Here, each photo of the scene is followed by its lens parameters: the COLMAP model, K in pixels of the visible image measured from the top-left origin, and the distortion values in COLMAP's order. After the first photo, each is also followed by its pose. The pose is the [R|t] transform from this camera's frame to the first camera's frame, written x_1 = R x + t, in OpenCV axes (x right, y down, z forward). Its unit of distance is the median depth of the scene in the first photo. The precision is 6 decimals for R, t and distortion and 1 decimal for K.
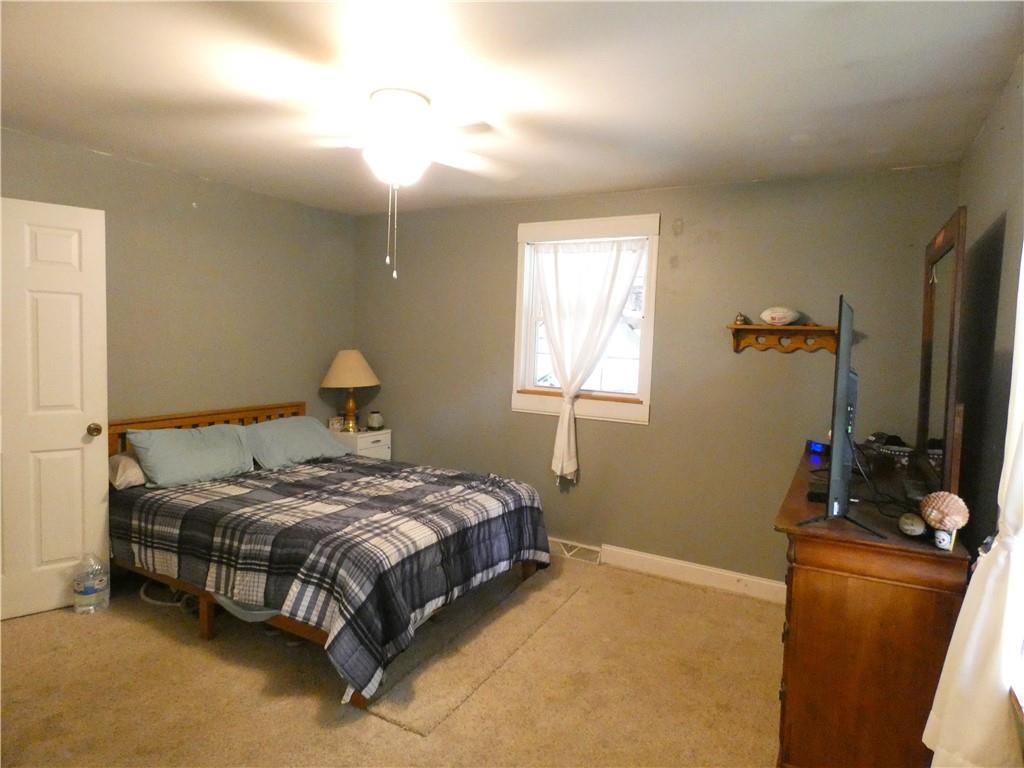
lens RADIAL K [[605.7, 0, 514.9], [0, 605.7, 383.1], [0, 0, 1]] dist [-0.008152, -0.000881]
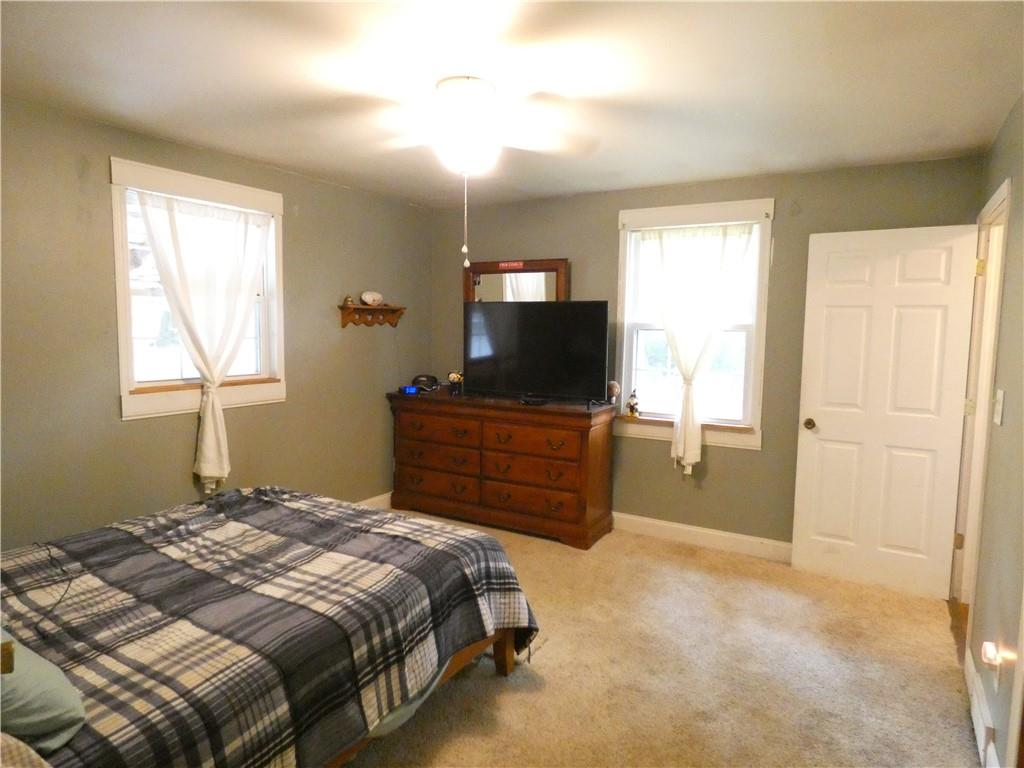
lens RADIAL K [[605.7, 0, 515.7], [0, 605.7, 381.3], [0, 0, 1]] dist [-0.008152, -0.000881]
pose [[0.033002, -0.127067, 0.991345, -0.896348], [0.062772, 0.990191, 0.124829, -0.078477], [-0.997482, 0.058109, 0.040654, 0.653452]]
